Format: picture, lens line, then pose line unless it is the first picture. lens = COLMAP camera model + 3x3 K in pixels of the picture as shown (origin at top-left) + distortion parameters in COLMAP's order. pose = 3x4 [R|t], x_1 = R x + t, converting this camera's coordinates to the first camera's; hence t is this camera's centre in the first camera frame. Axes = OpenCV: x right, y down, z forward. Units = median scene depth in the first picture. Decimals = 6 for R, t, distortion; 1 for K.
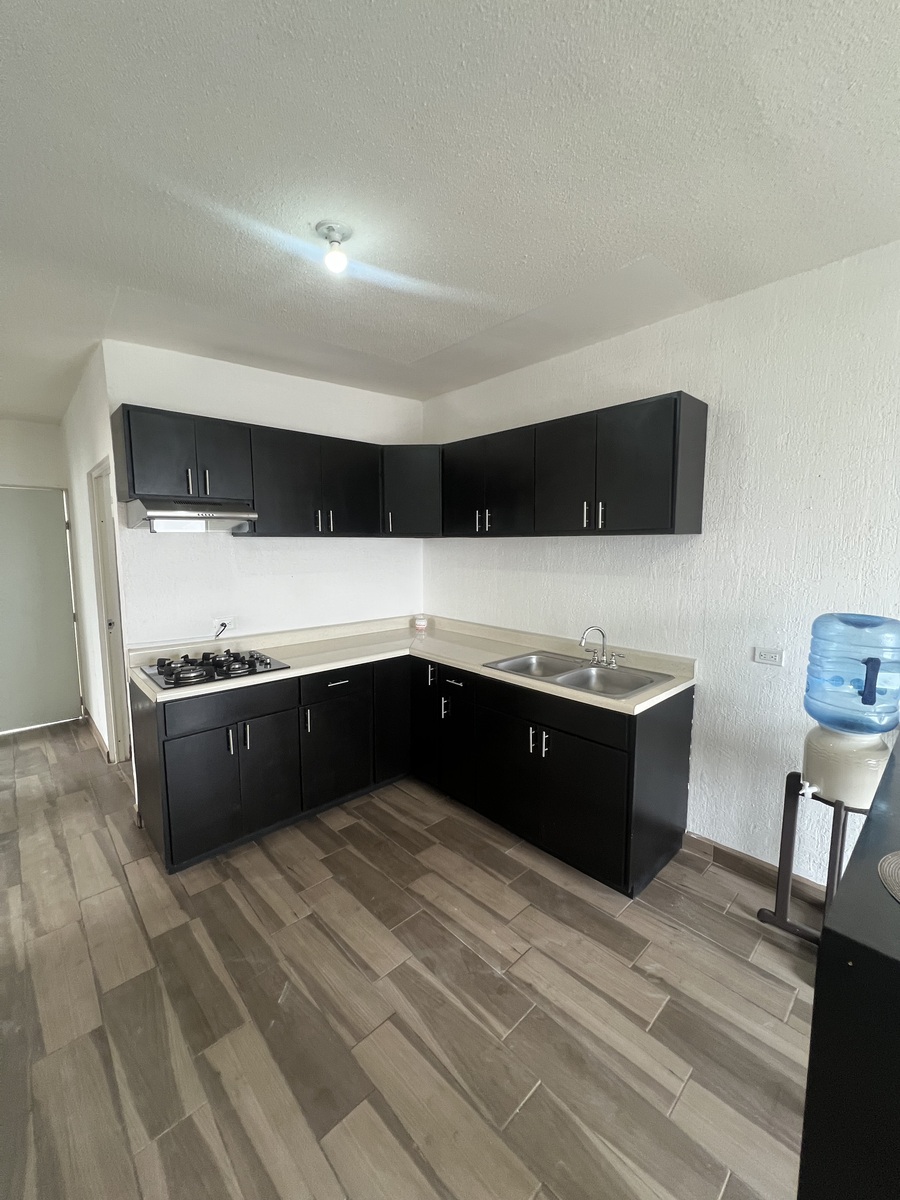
lens RADIAL K [[483.8, 0, 454.2], [0, 483.8, 594.9], [0, 0, 1]] dist [-0.000763, 0.001231]
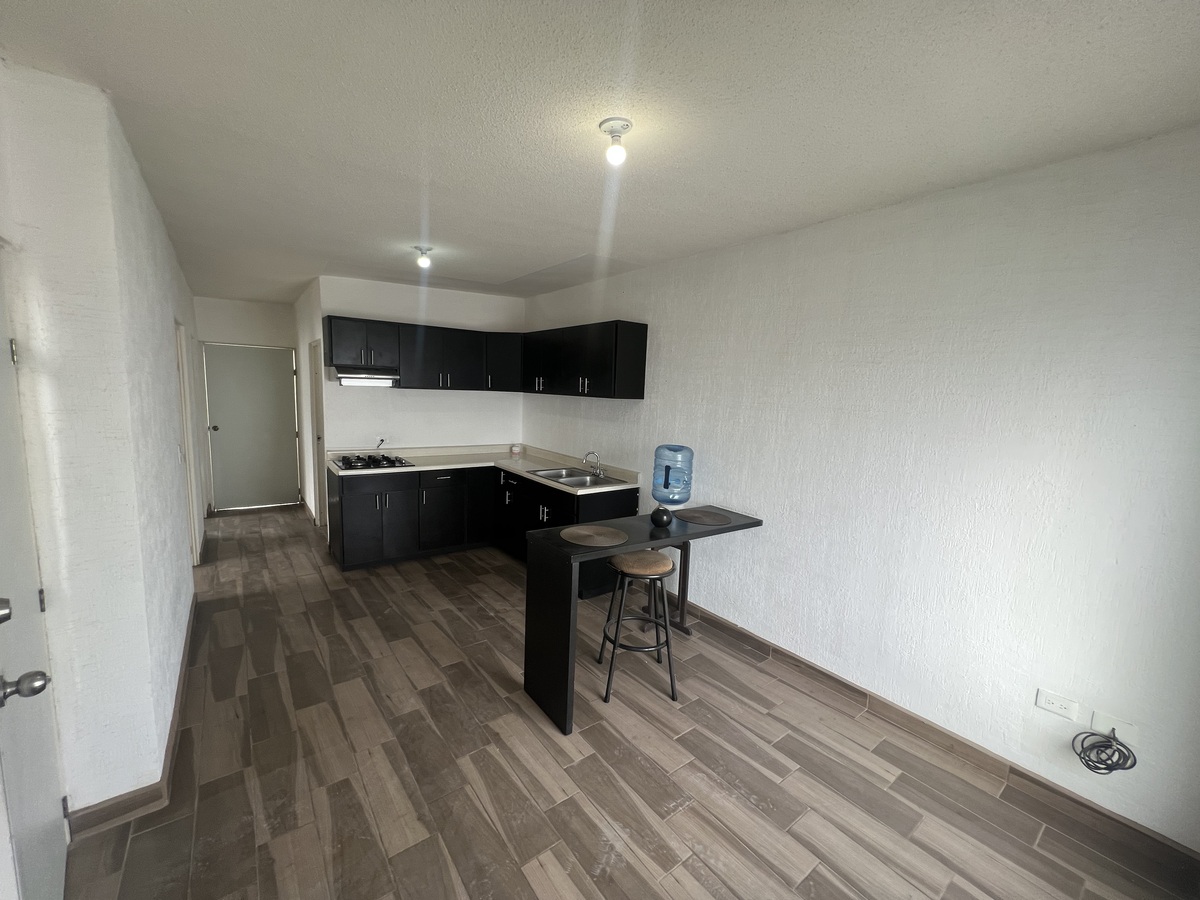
lens RADIAL K [[483.8, 0, 603.9], [0, 483.8, 453.7], [0, 0, 1]] dist [-0.000763, 0.001231]
pose [[0.994125, 0.055210, -0.093101, 0.522899], [-0.052775, 0.998202, 0.028416, 0.024584], [0.094502, -0.023336, 0.995251, -0.696567]]
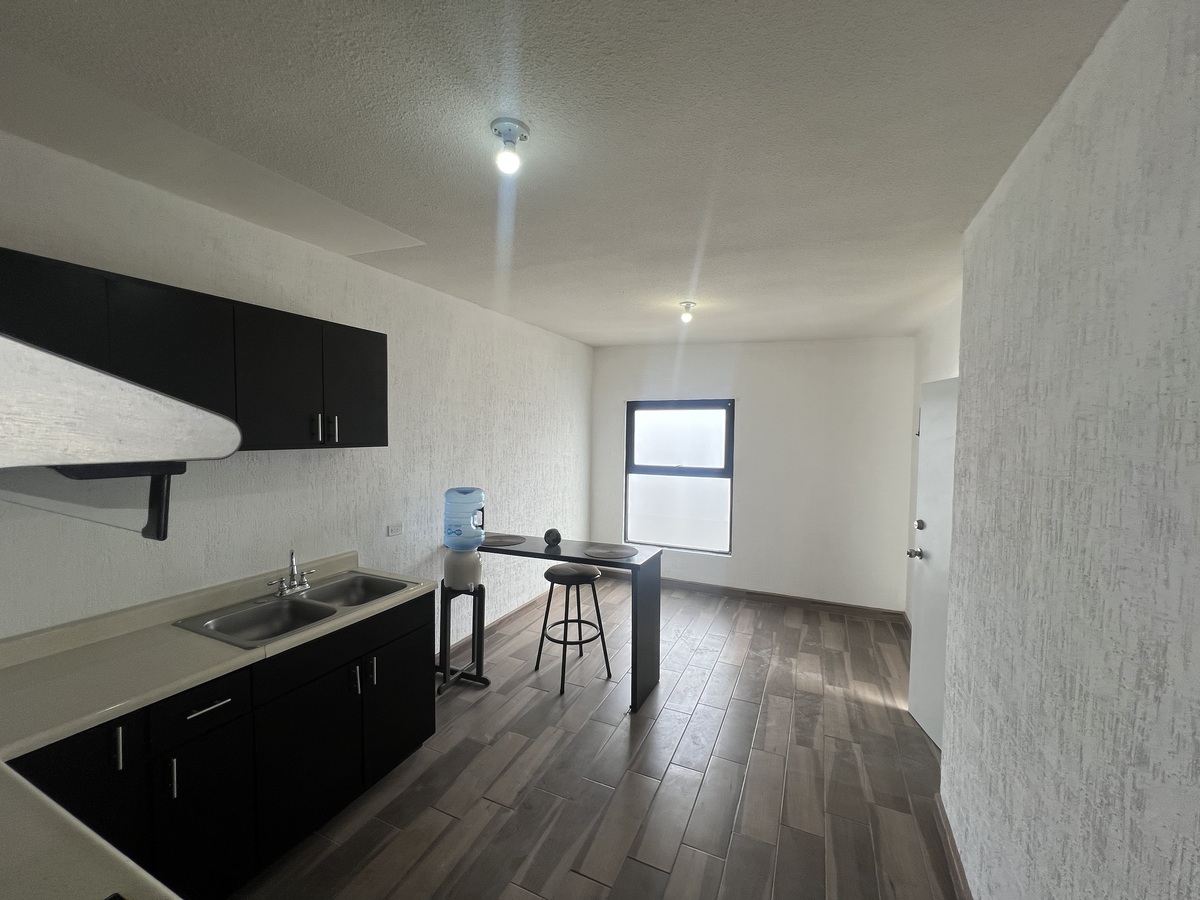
lens RADIAL K [[483.8, 0, 603.1], [0, 483.8, 449.8], [0, 0, 1]] dist [-0.000763, 0.001231]
pose [[-0.385463, -0.038213, 0.921932, -0.800493], [0.084697, 0.993459, 0.076590, -0.147414], [-0.918828, 0.107607, -0.379705, 0.855308]]
